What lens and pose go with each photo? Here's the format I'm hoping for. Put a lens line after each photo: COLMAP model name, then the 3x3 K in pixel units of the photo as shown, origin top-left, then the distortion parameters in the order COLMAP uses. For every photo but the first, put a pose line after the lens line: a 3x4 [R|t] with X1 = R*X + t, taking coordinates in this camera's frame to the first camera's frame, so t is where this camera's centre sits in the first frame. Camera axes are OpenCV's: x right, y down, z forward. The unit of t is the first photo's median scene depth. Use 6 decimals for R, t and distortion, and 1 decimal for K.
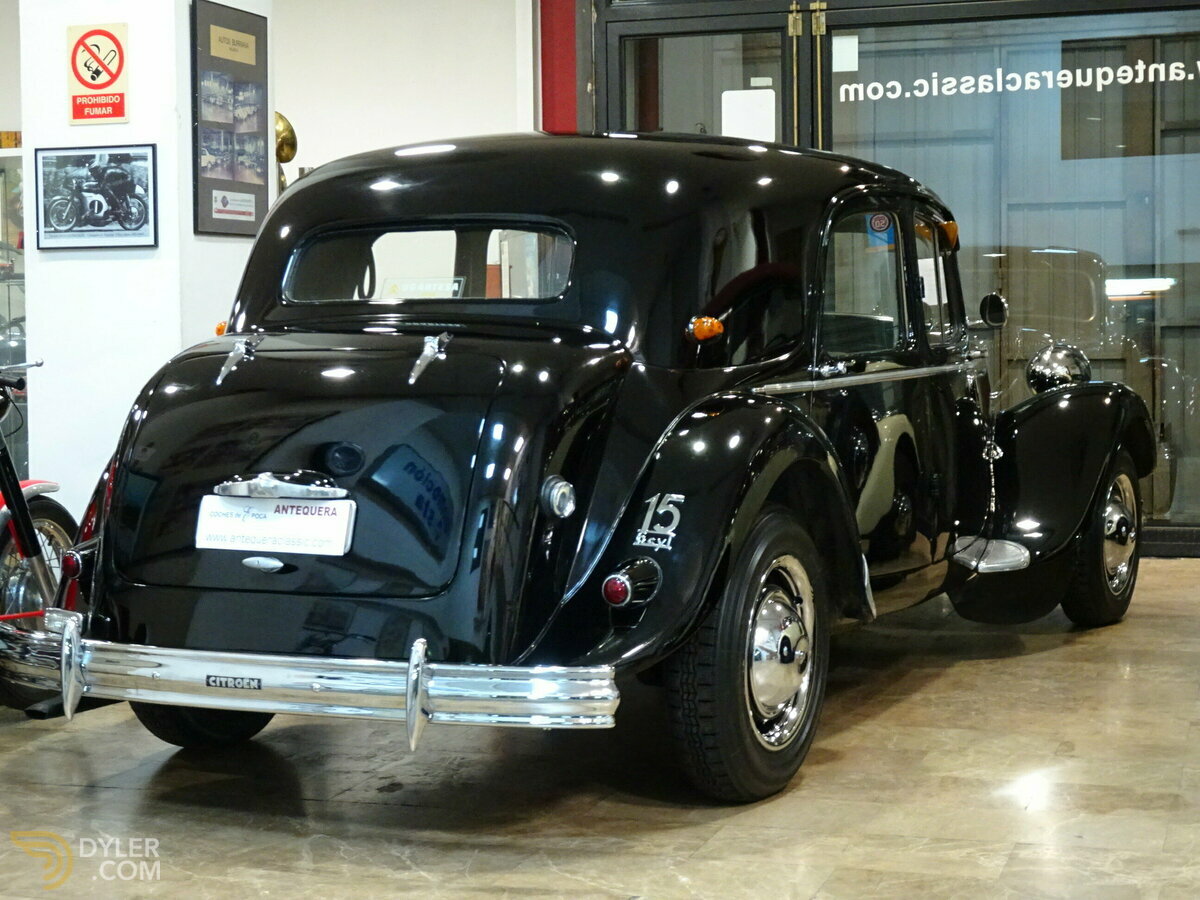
lens RADIAL K [[2285.3, 0, 600.0], [0, 2285.3, 450.0], [0, 0, 1]] dist [0.030488, 0.091277]
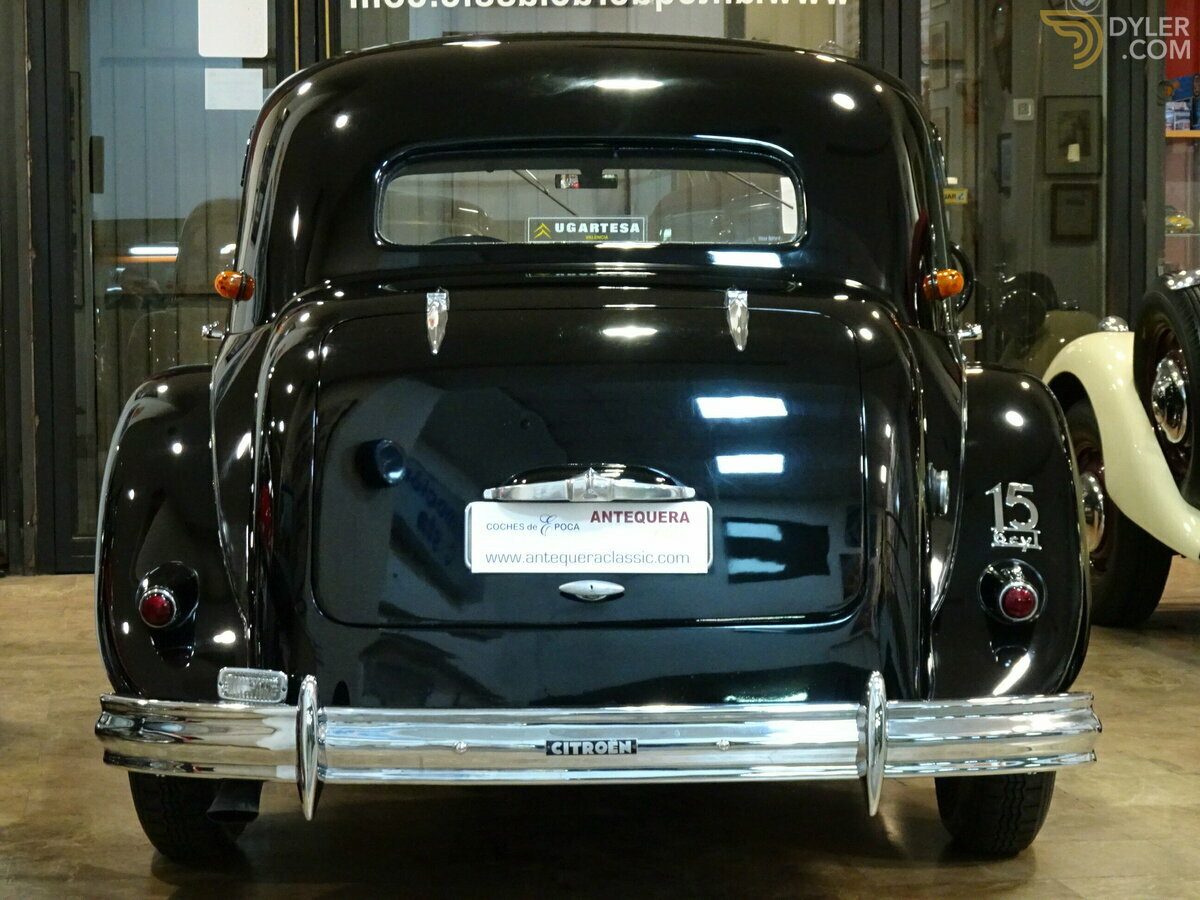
lens RADIAL K [[2609.0, 0, 600.0], [0, 2609.0, 450.0], [0, 0, 1]] dist [0.047353, 0.228645]
pose [[0.906184, -0.022867, 0.422265, -0.507942], [0.017246, 0.999705, 0.017127, -0.011357], [-0.422532, -0.008238, 0.906311, 0.210431]]
